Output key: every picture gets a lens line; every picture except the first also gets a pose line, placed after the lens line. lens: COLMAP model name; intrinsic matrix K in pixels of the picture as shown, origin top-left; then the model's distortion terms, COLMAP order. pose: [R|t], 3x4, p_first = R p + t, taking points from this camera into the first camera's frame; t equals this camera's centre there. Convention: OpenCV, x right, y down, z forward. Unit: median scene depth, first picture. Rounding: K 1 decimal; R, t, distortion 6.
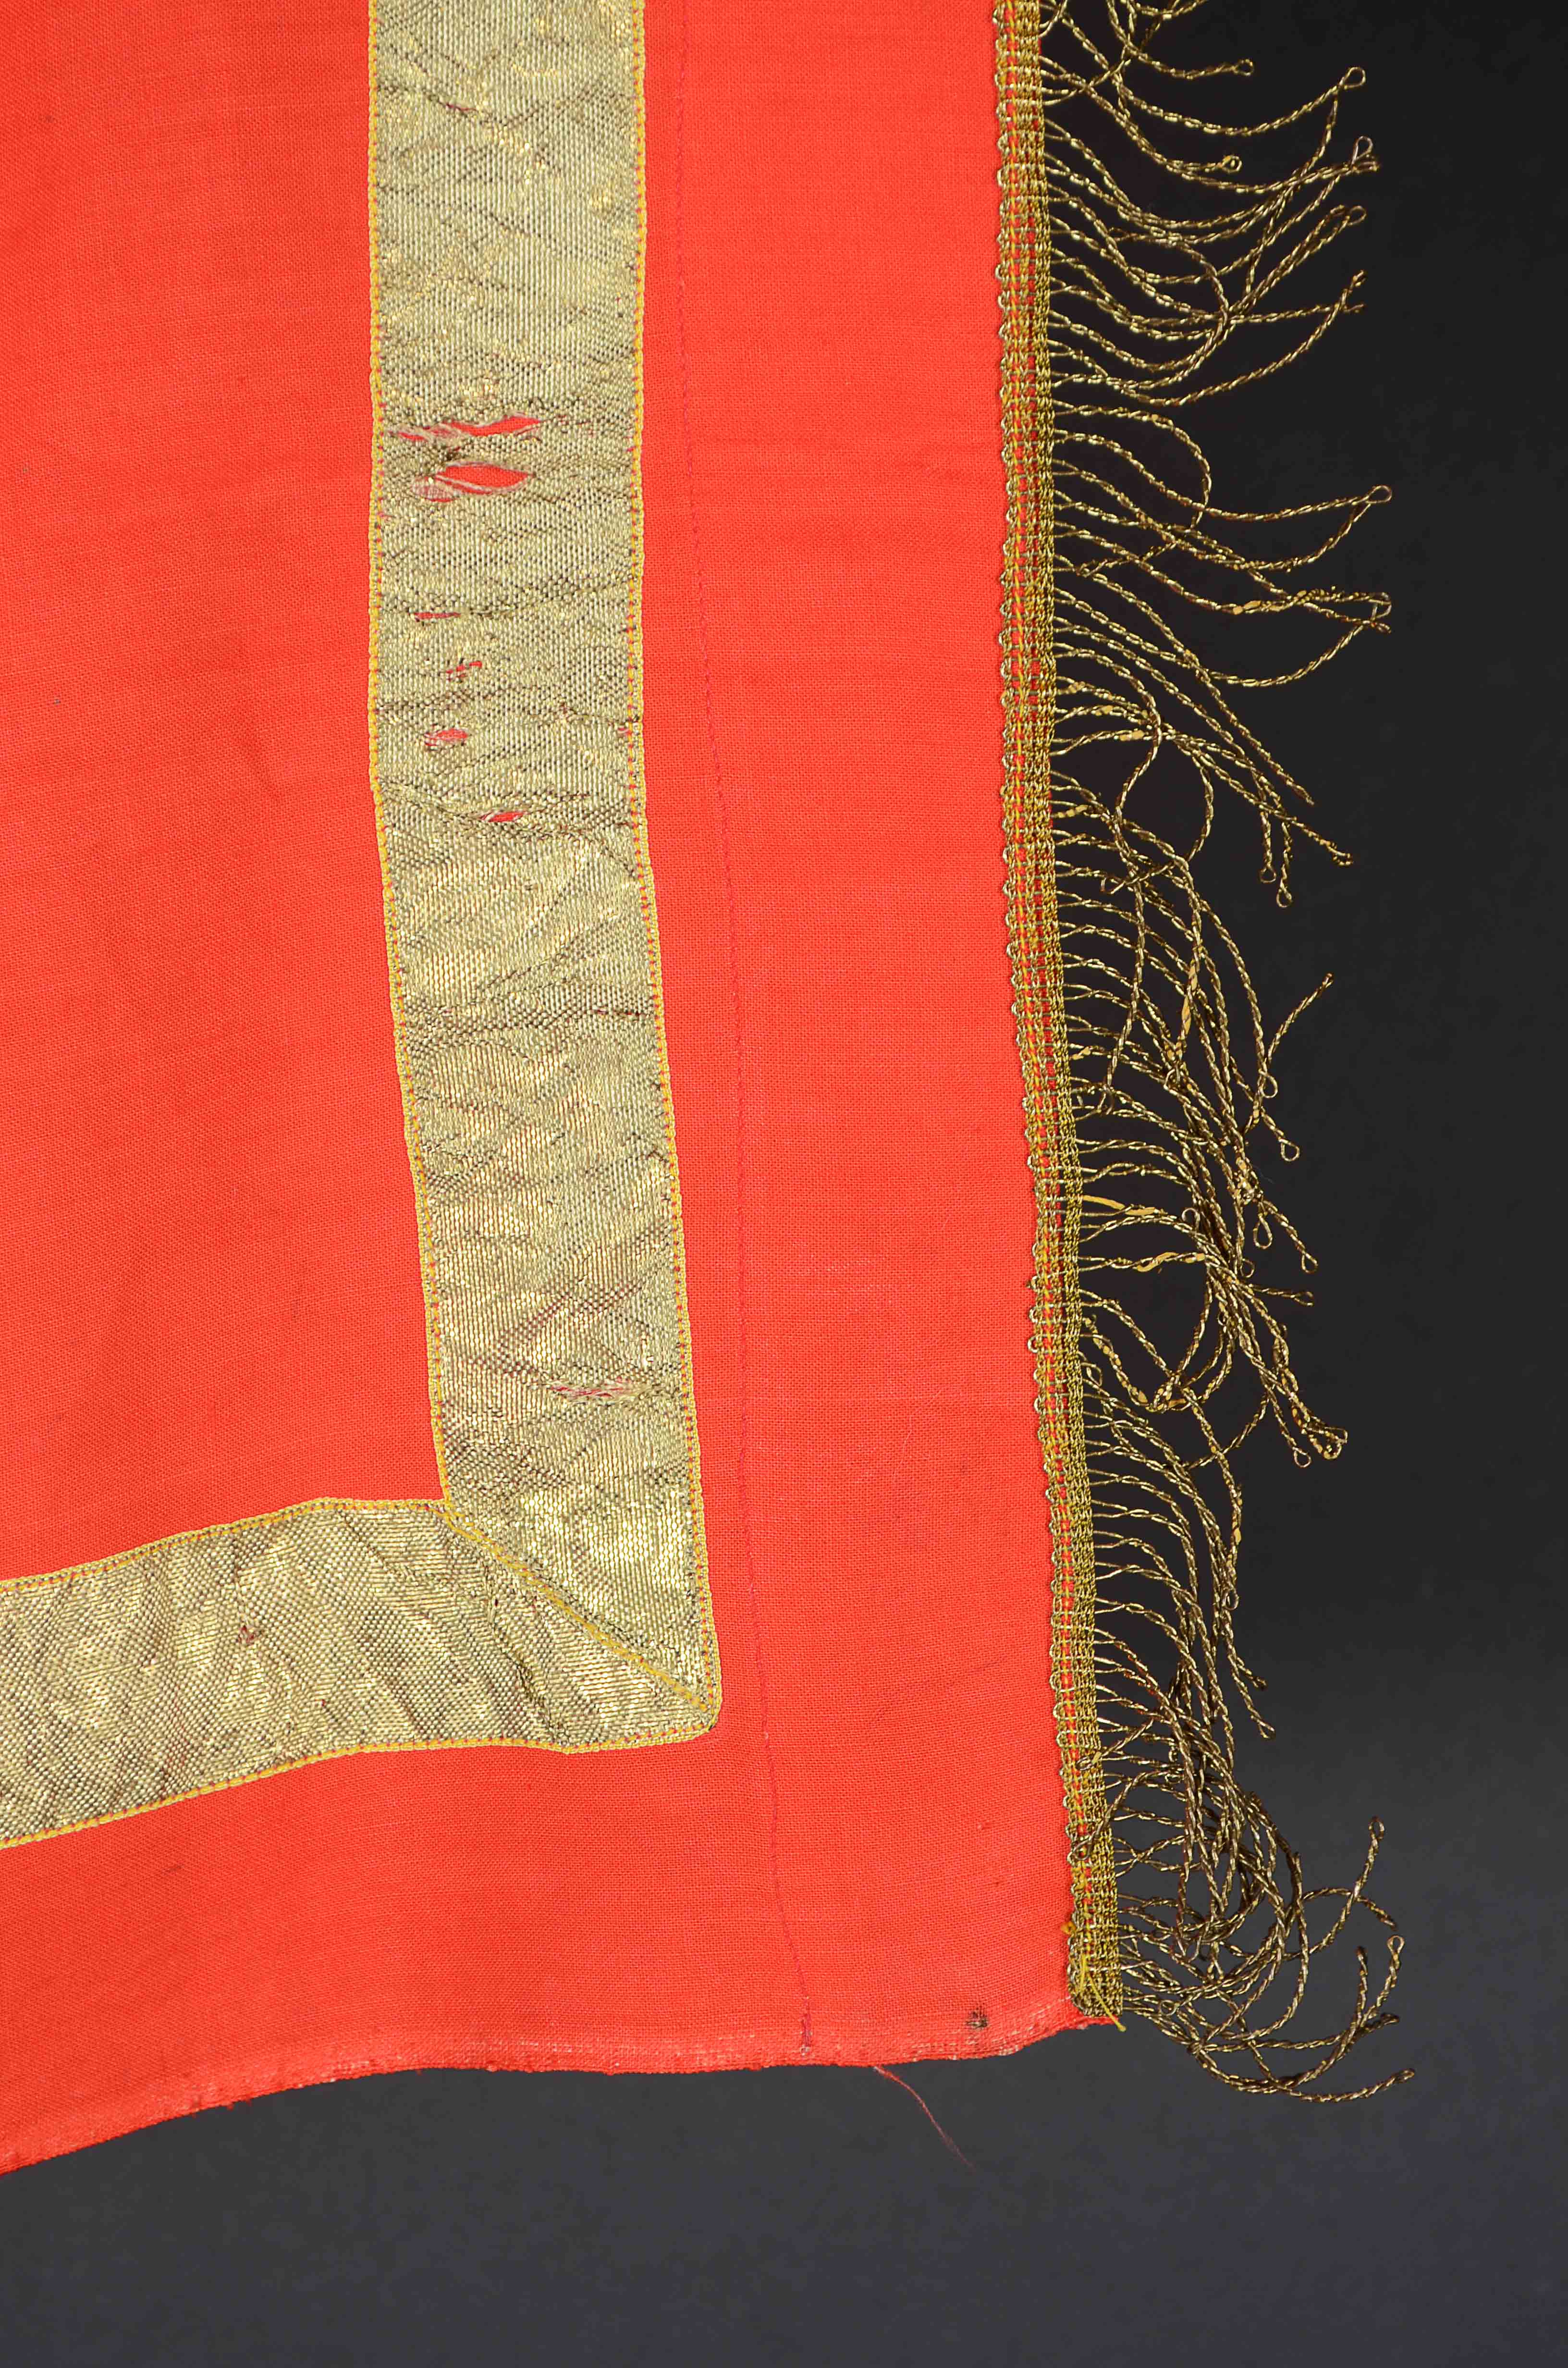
lens RADIAL K [[5040.8, 0, 785.1], [0, 5040.8, 1181.4], [0, 0, 1]] dist [0.095114, 0.000000]
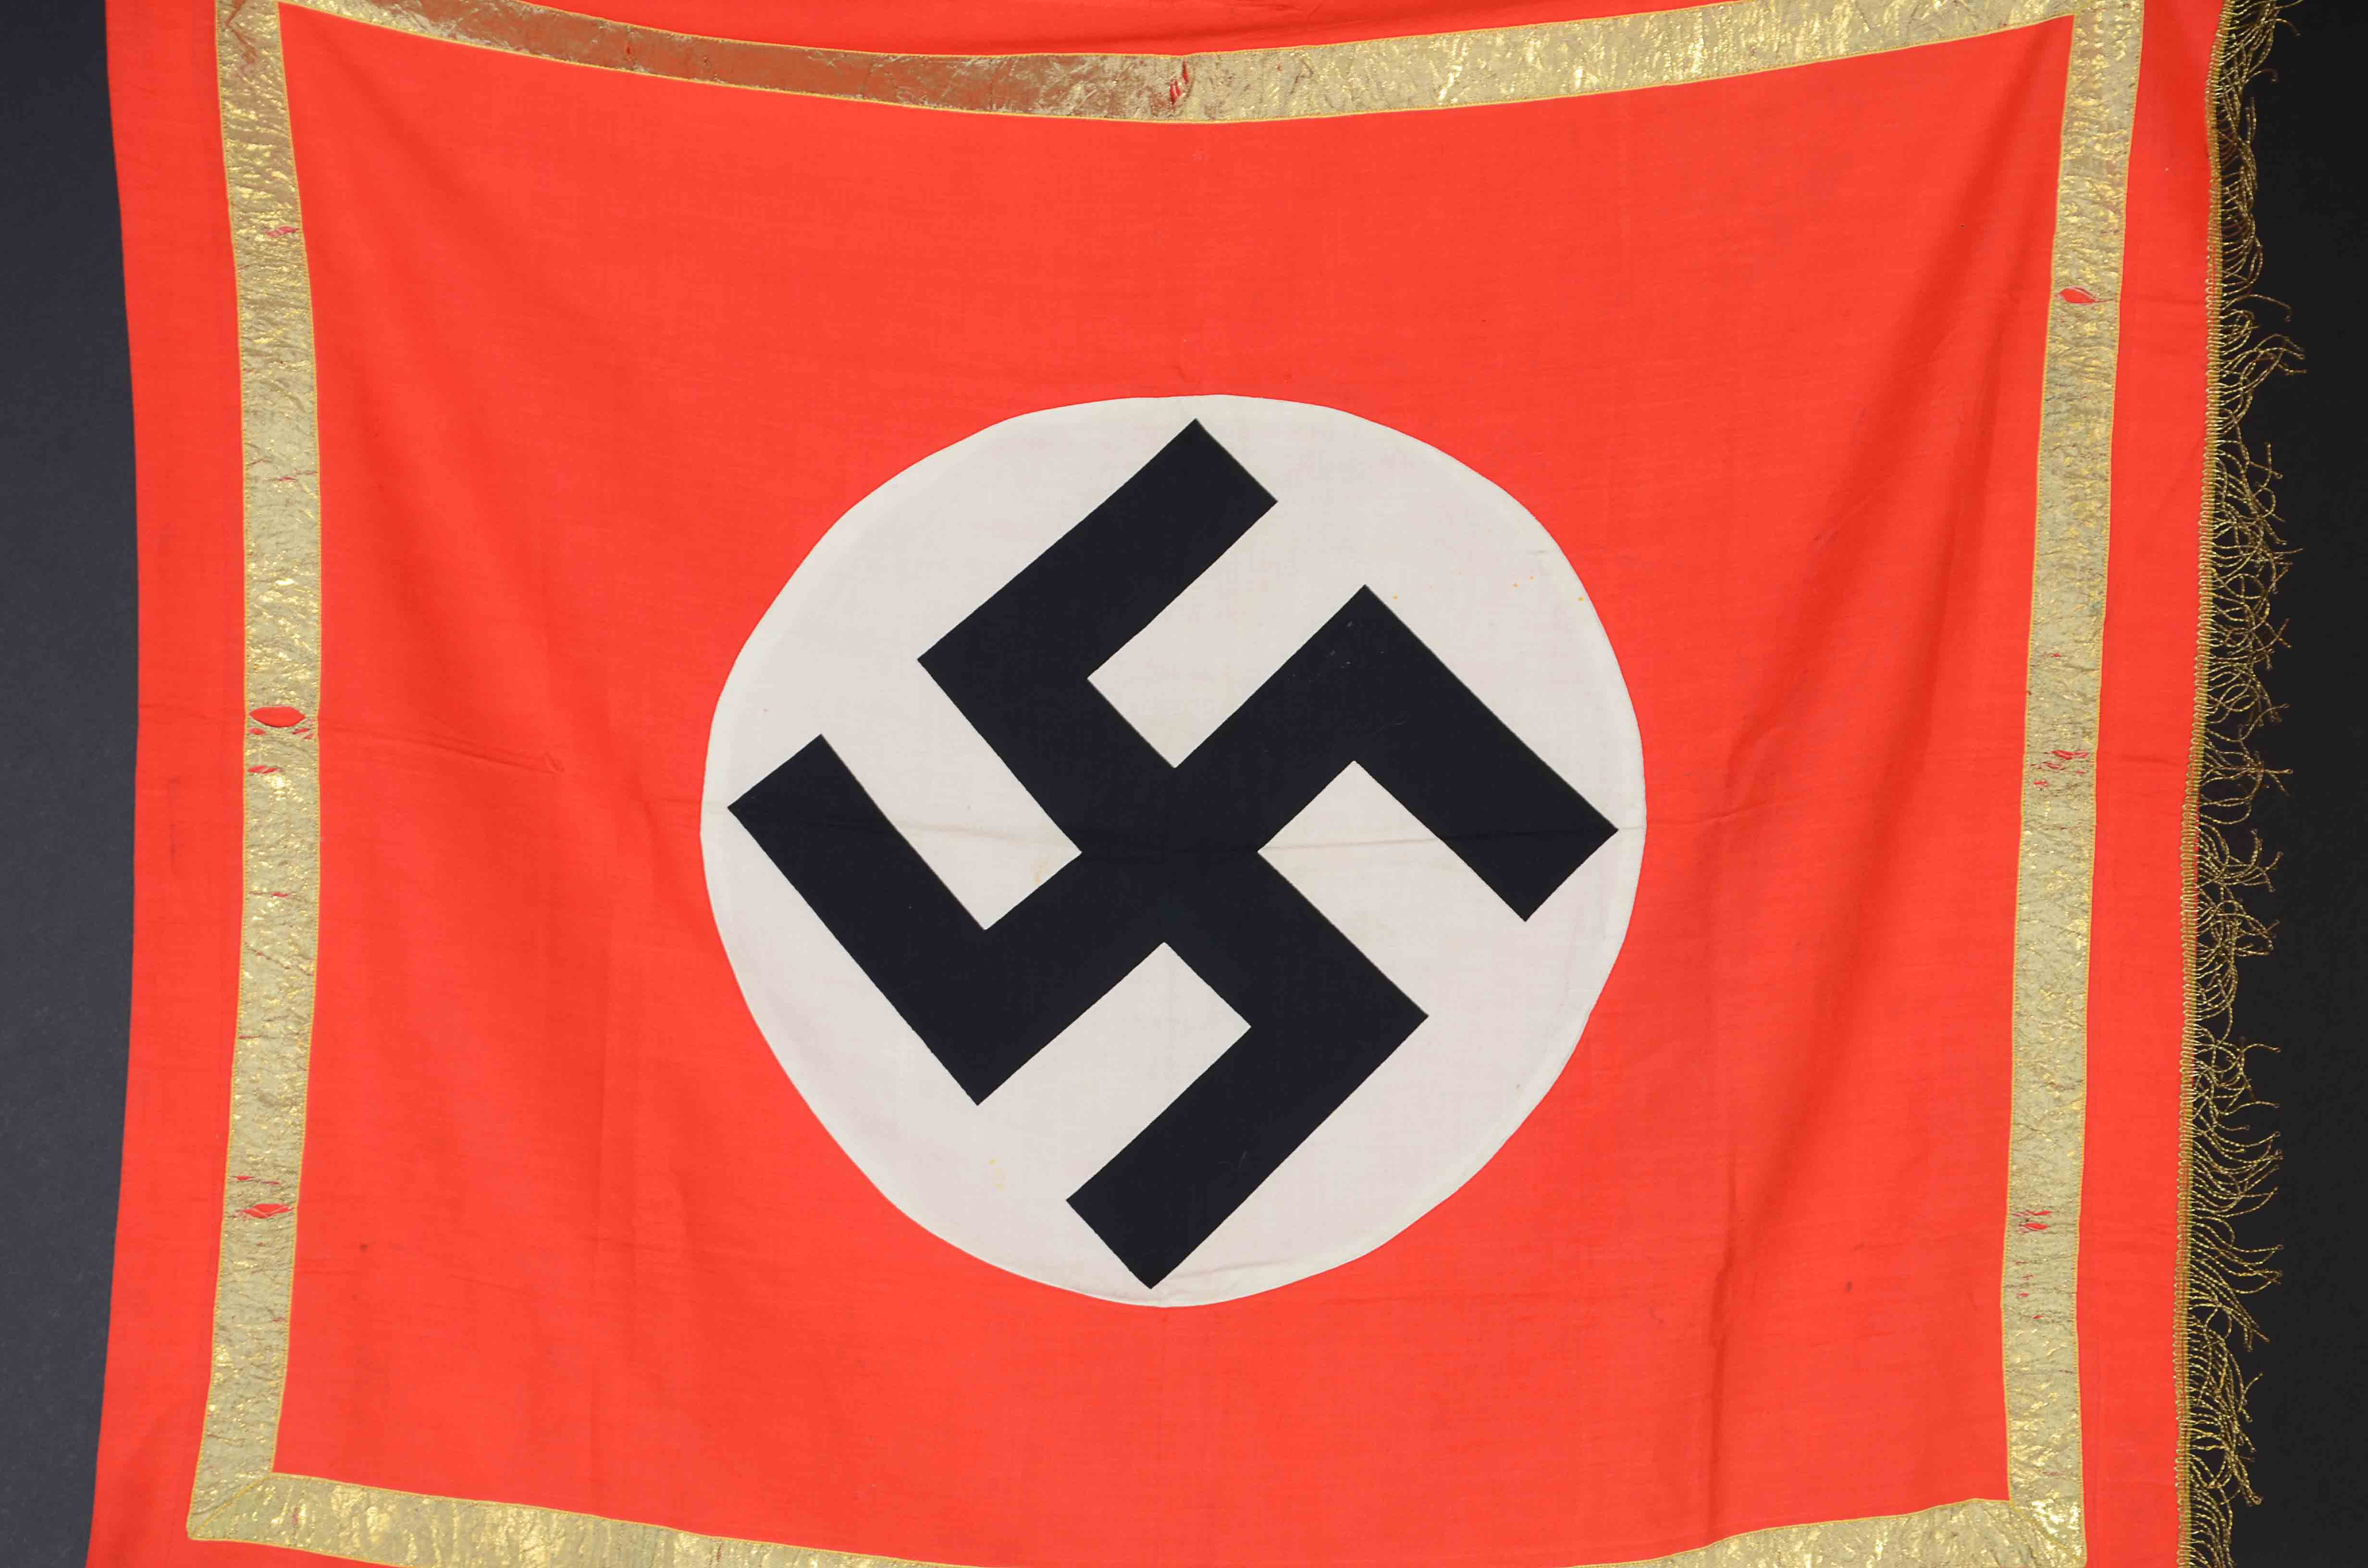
lens RADIAL K [[5574.8, 0, 1191.8], [0, 5574.8, 795.1], [0, 0, 1]] dist [0.016747, 0.000000]
pose [[0.991853, 0.042372, -0.120132, -0.195692], [-0.049047, 0.997381, -0.053160, -0.206844], [0.117565, 0.058619, 0.991334, -3.160846]]
